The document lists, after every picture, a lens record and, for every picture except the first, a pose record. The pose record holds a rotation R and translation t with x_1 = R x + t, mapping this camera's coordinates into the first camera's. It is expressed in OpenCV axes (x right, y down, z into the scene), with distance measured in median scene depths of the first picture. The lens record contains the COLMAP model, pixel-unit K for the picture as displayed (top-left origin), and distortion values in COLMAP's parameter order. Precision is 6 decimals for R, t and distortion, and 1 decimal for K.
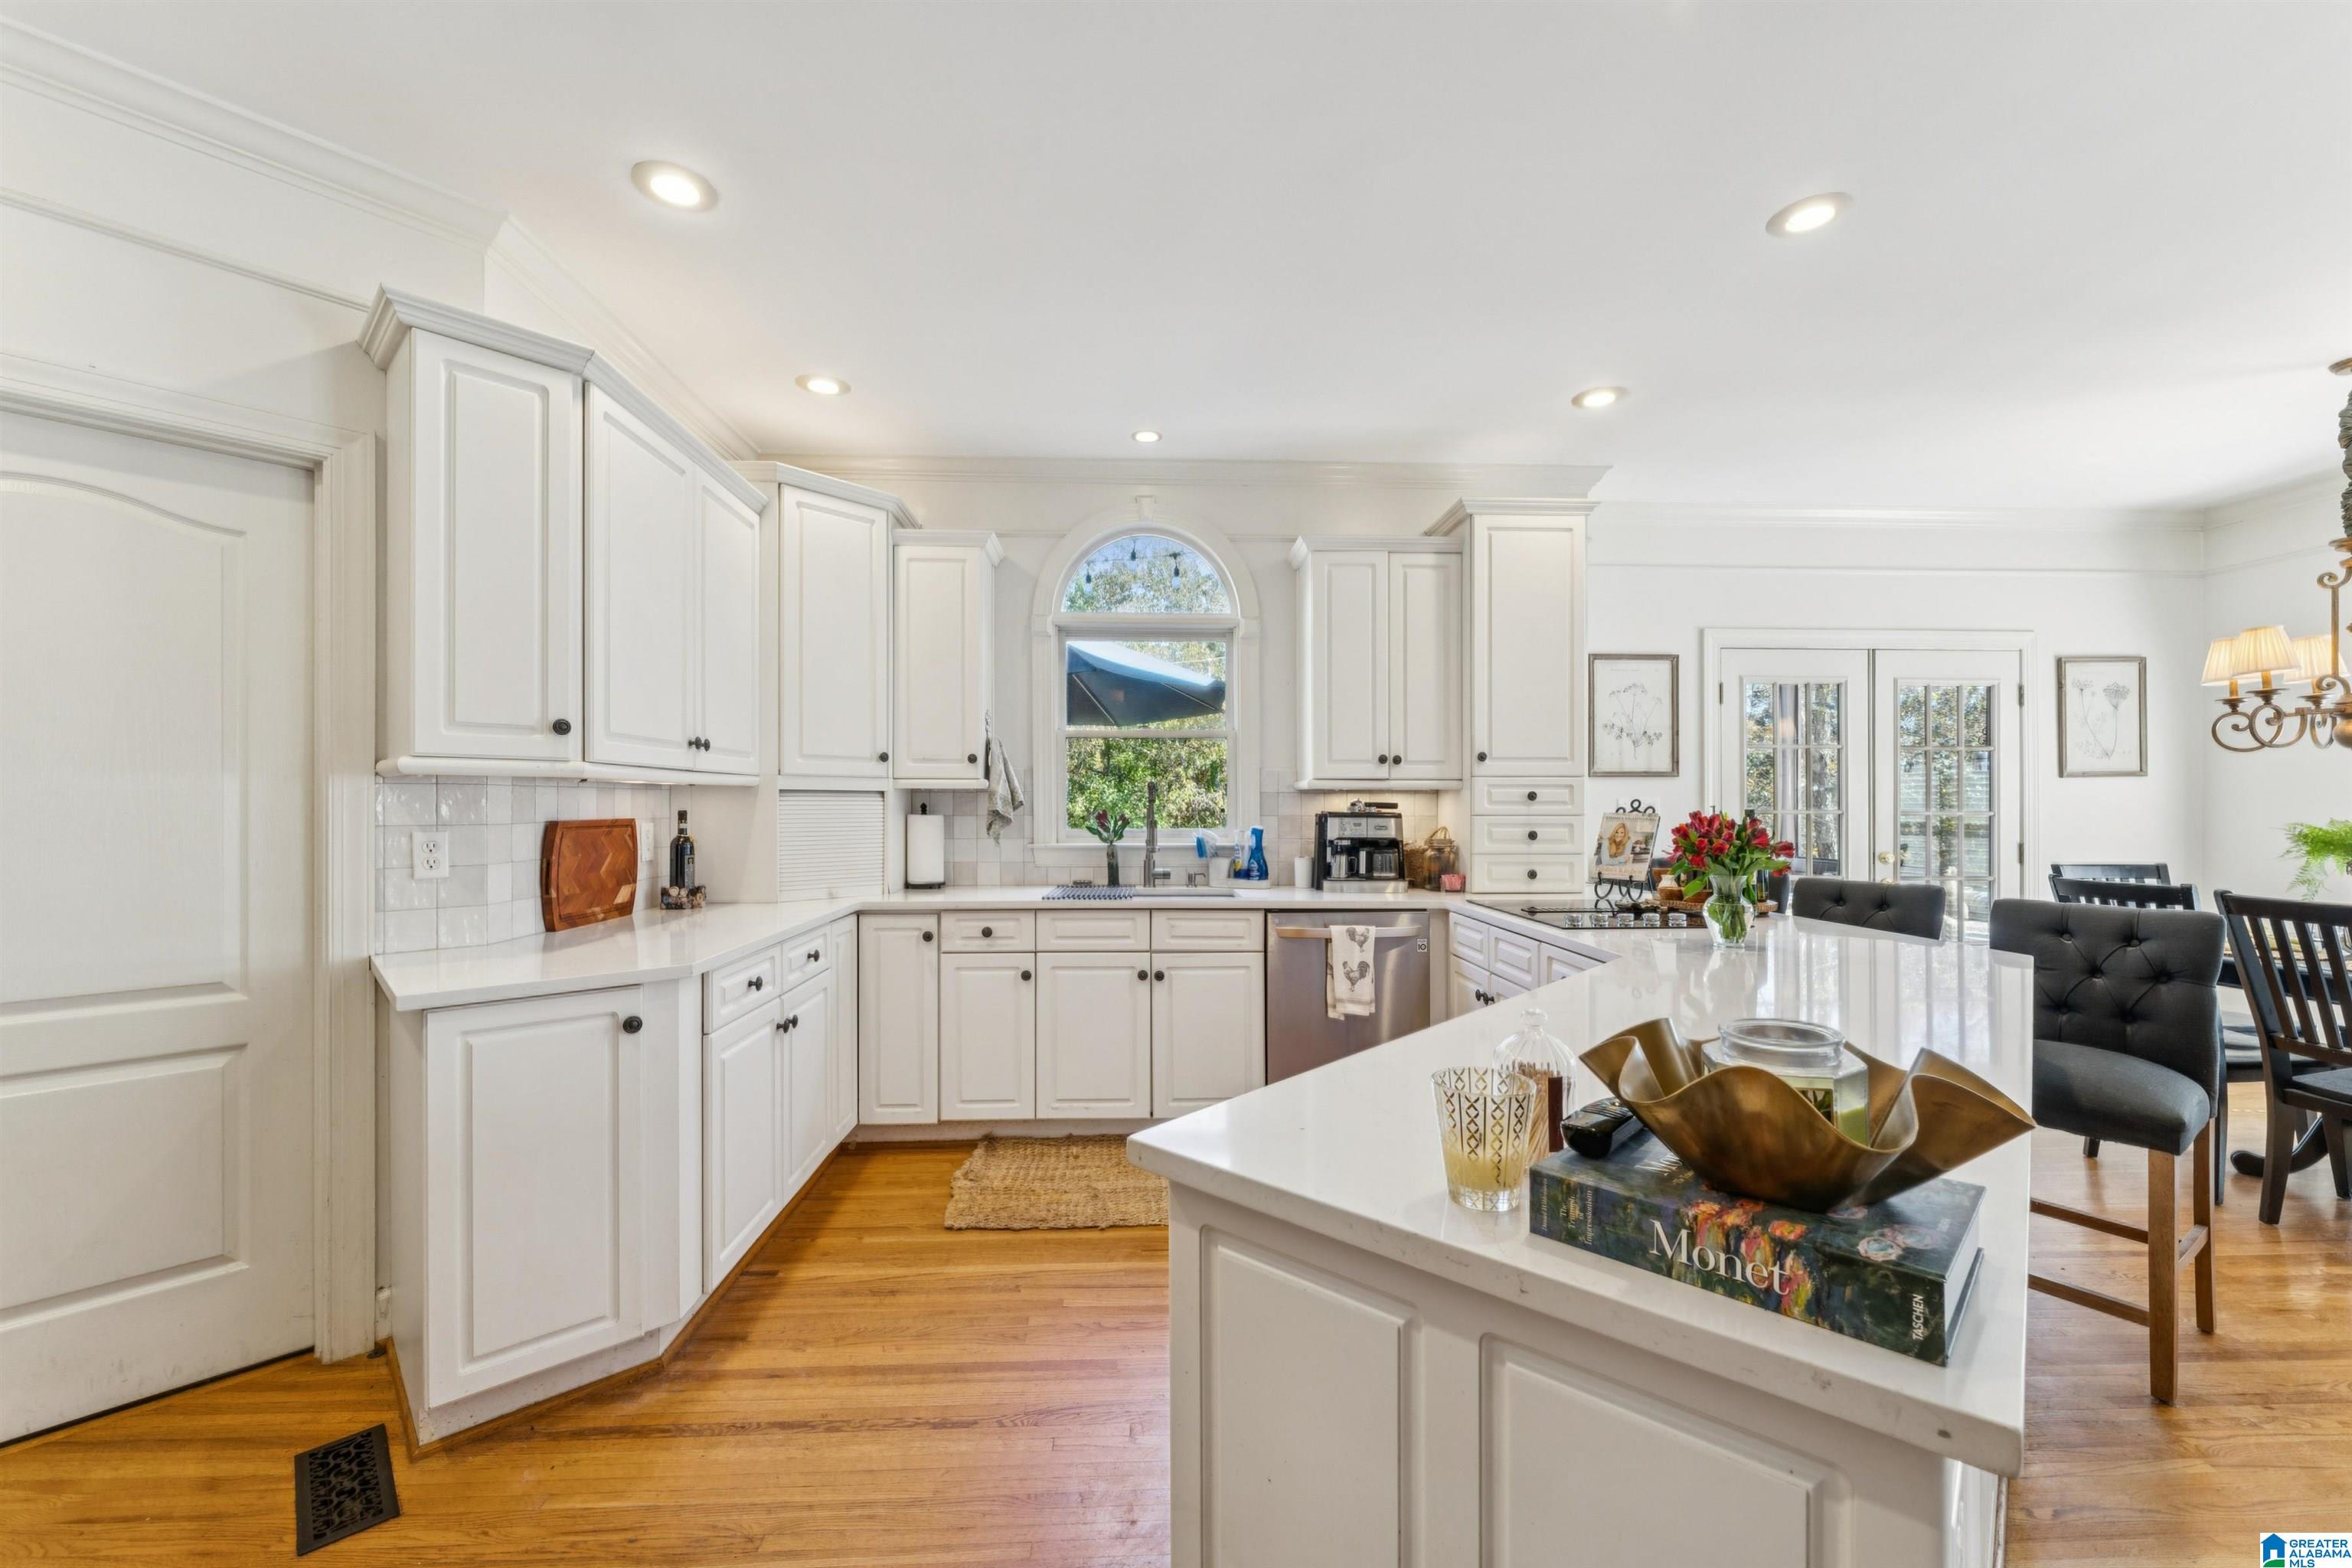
lens RADIAL K [[951.1, 0, 1167.5], [0, 951.1, 805.9], [0, 0, 1]] dist [-0.003103, 0.000082]
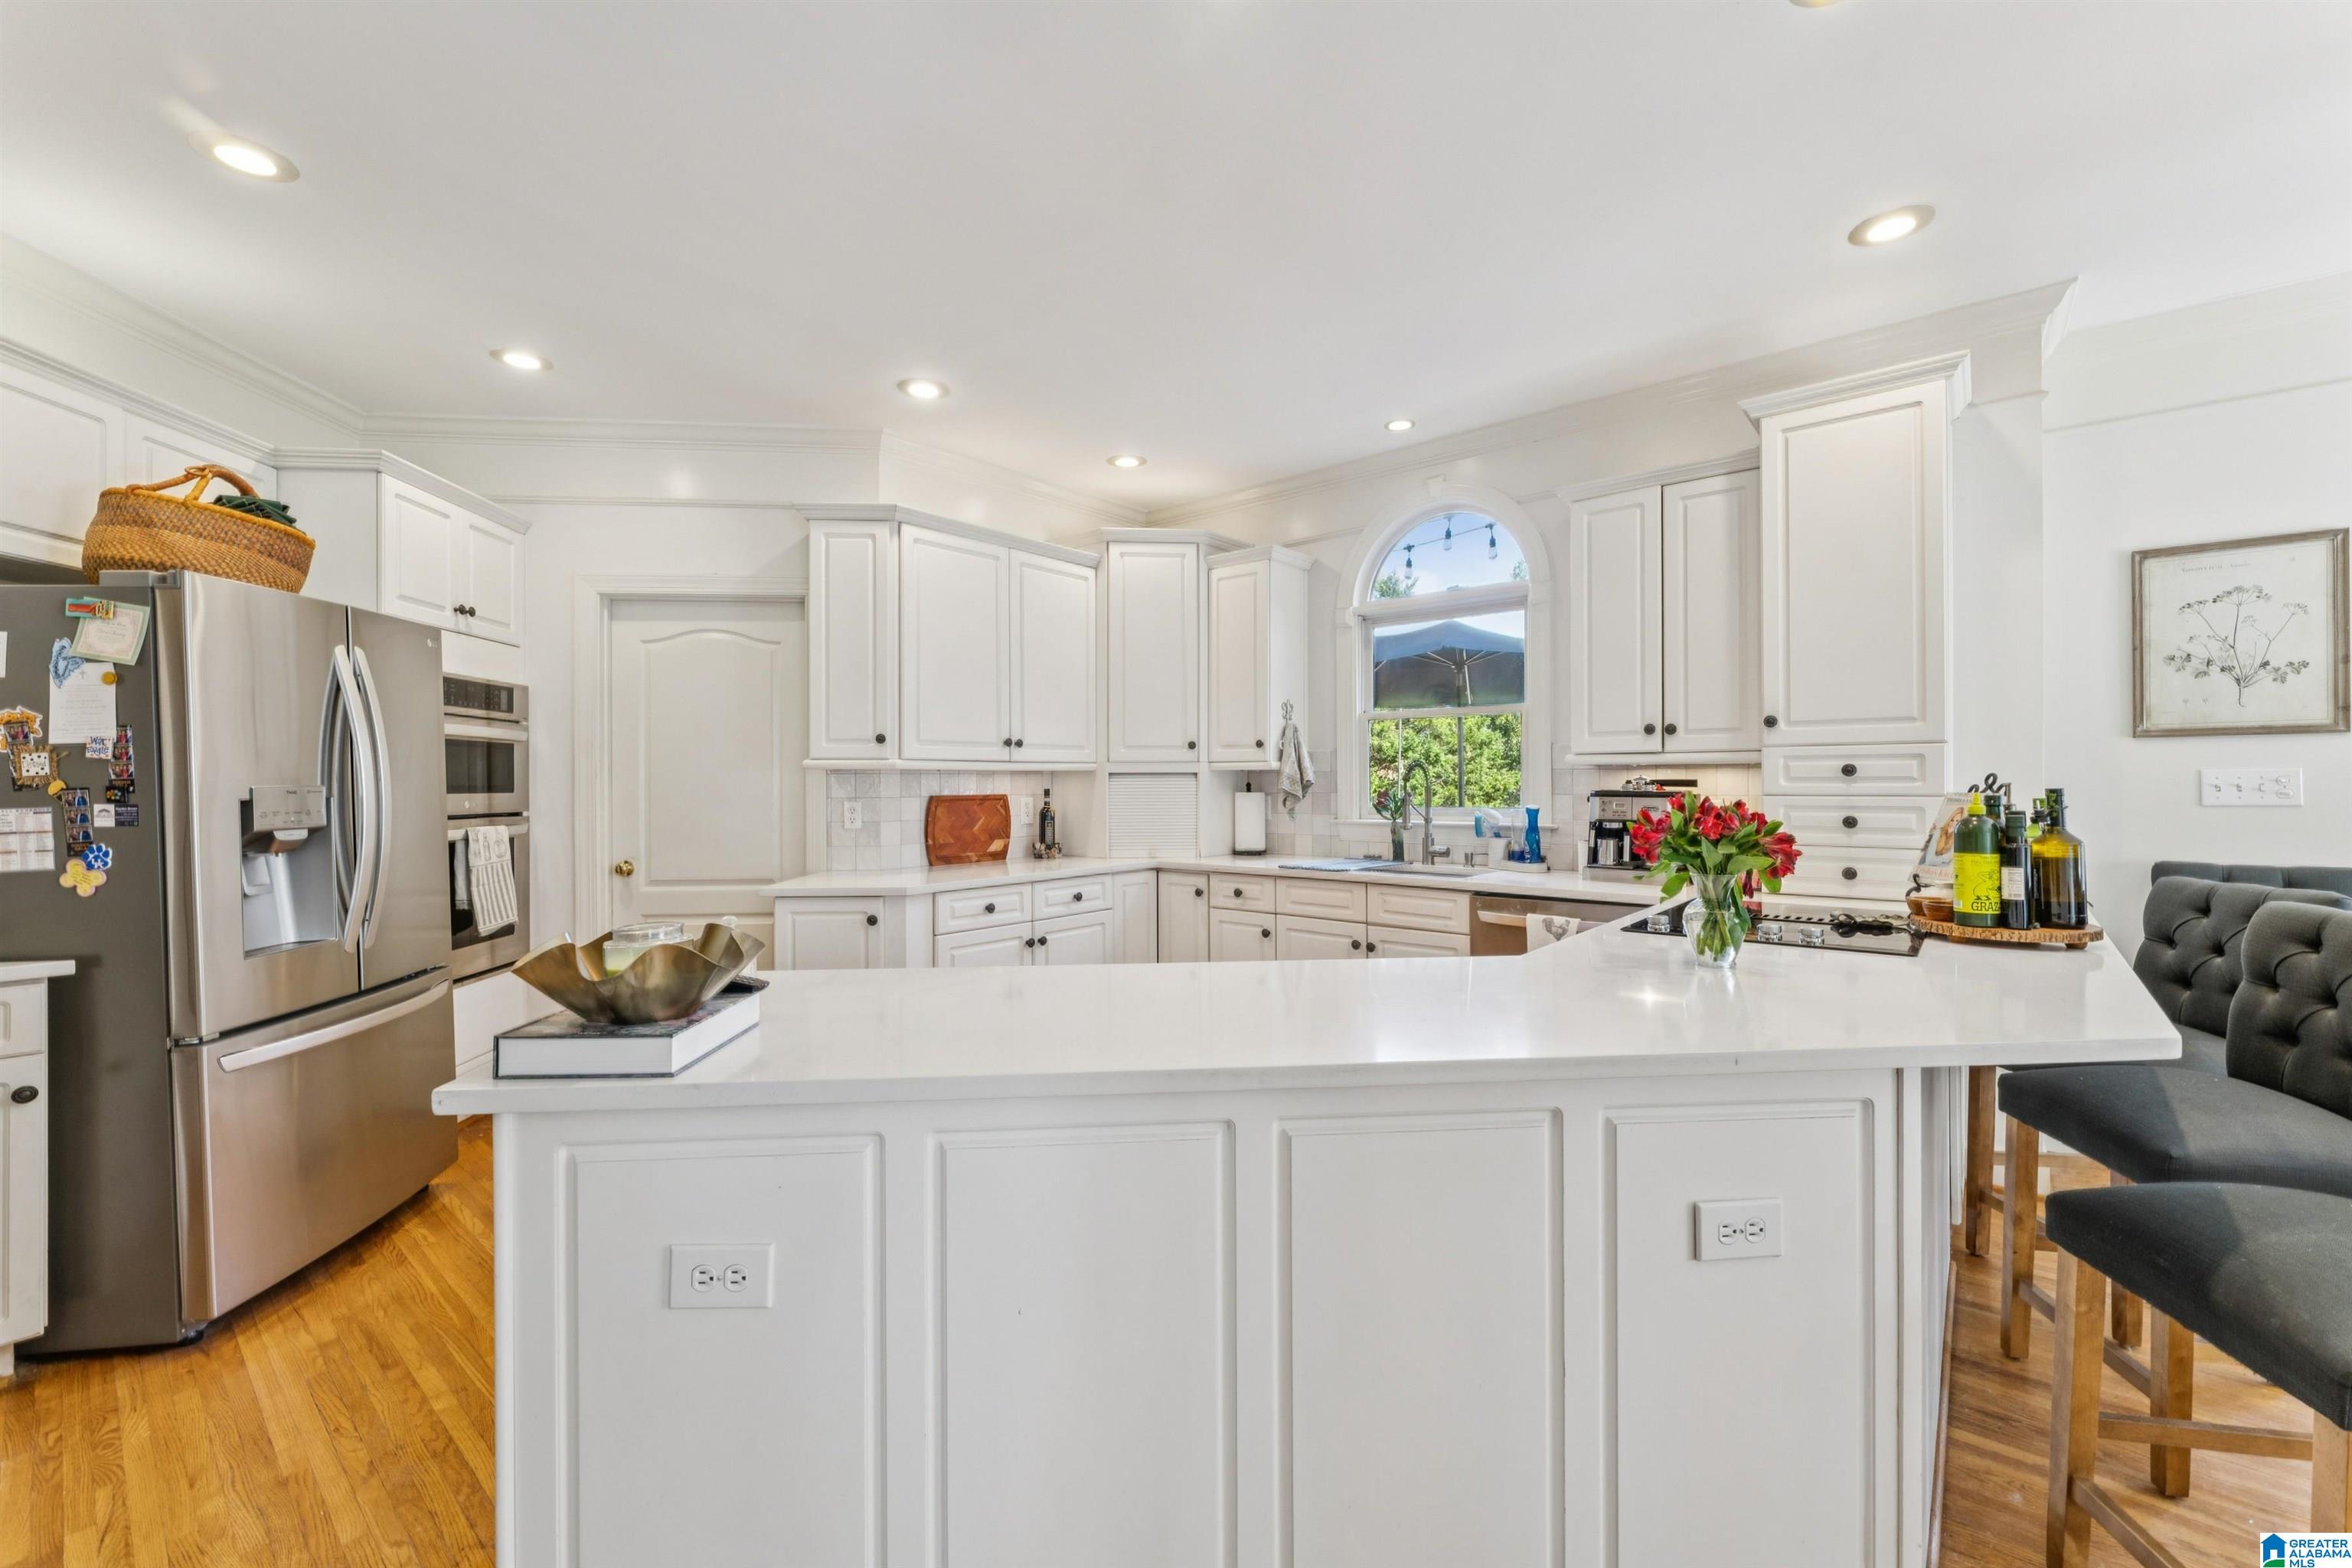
lens RADIAL K [[951.1, 0, 1179.1], [0, 951.1, 781.5], [0, 0, 1]] dist [-0.003103, 0.000082]
pose [[0.735660, -0.004169, -0.677338, 0.503085], [0.004201, 0.999990, -0.001591, -0.002387], [0.677338, -0.001675, 0.735670, 0.081649]]
